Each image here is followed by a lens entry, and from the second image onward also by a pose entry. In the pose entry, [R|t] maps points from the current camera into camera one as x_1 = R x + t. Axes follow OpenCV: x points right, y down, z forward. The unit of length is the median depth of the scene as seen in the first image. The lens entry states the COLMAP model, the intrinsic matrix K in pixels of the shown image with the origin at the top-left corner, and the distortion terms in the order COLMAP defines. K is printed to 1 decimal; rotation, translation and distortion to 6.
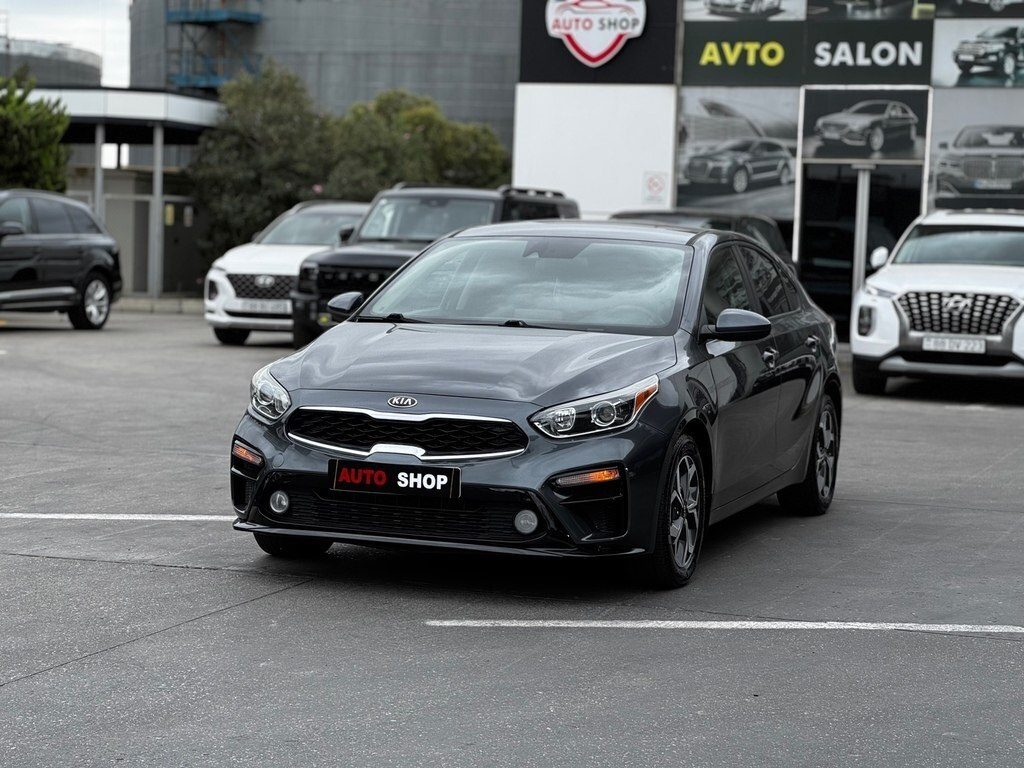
lens RADIAL K [[2235.7, 0, 512.0], [0, 2235.7, 384.0], [0, 0, 1]] dist [-0.008289, 2.586263]
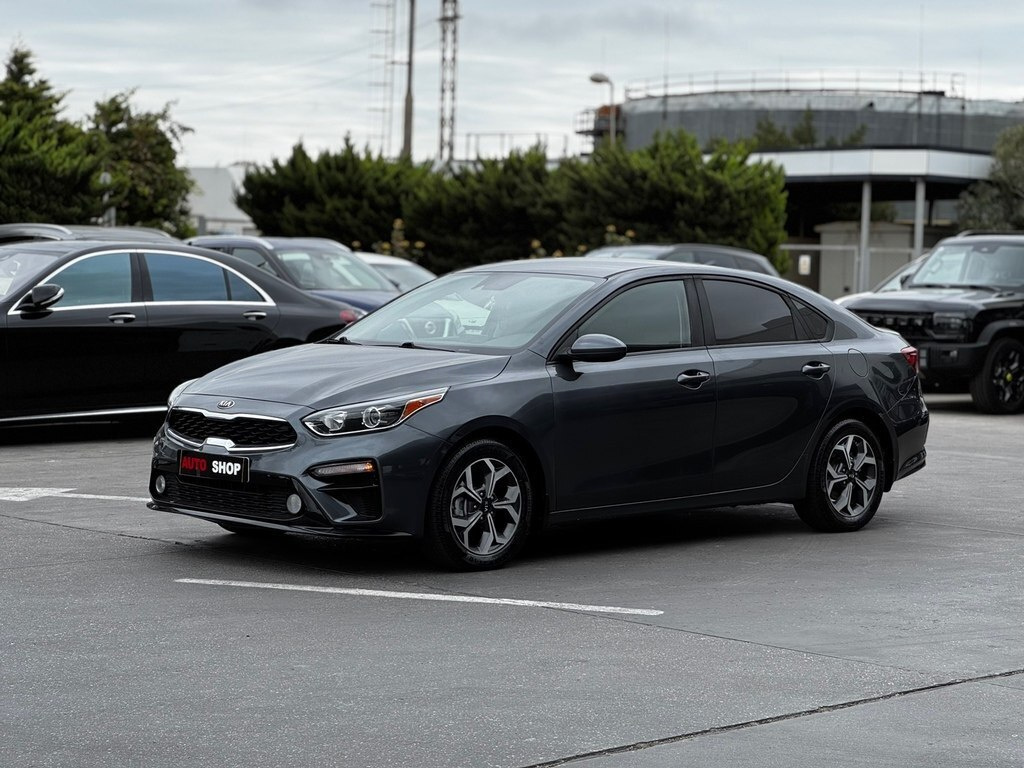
lens RADIAL K [[2235.7, 0, 512.0], [0, 2235.7, 384.0], [0, 0, 1]] dist [-0.008289, 2.586263]
pose [[0.897492, 0.013712, -0.440817, 0.259892], [-0.025048, 0.999488, -0.019907, 0.007208], [0.440319, 0.028908, 0.897376, -0.014764]]
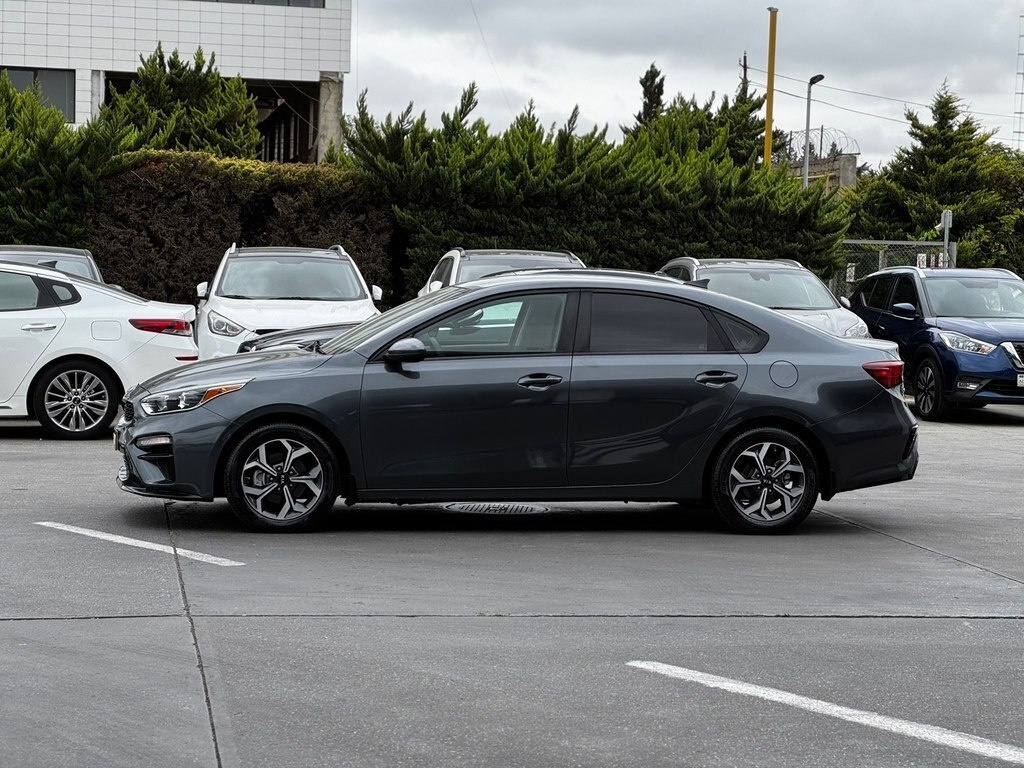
lens RADIAL K [[2235.7, 0, 512.0], [0, 2235.7, 384.0], [0, 0, 1]] dist [-0.008289, 2.586263]
pose [[0.482659, 0.022229, -0.875526, 0.589077], [-0.065487, 0.997795, -0.010768, 0.001695], [0.873357, 0.062533, 0.483050, 0.196354]]
